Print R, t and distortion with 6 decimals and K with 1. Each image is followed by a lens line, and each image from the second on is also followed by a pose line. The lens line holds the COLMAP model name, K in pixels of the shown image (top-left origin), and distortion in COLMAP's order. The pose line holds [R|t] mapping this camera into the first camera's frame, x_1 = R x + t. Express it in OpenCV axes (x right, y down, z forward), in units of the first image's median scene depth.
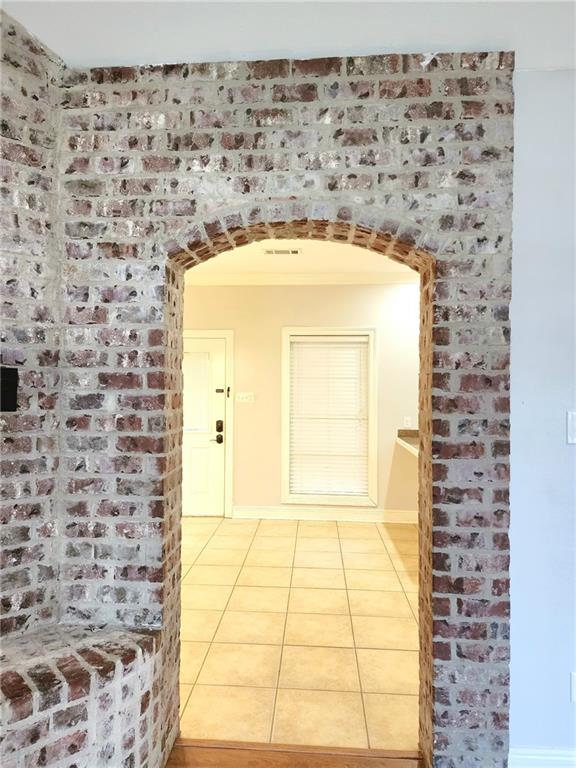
lens RADIAL K [[515.7, 0, 285.2], [0, 515.7, 384.4], [0, 0, 1]] dist [0.071175, -0.063090]
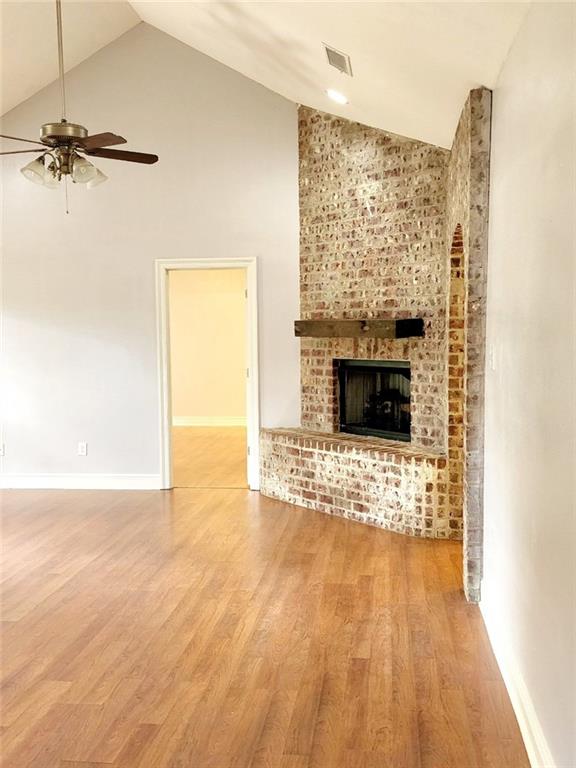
lens RADIAL K [[817.7, 0, 287.0], [0, 817.7, 394.1], [0, 0, 1]] dist [0.032019, 0.000000]
pose [[-0.059827, 0.068013, -0.995889, 2.679927], [0.010819, 0.997662, 0.067484, 0.040658], [0.998150, -0.006737, -0.060423, 0.625481]]
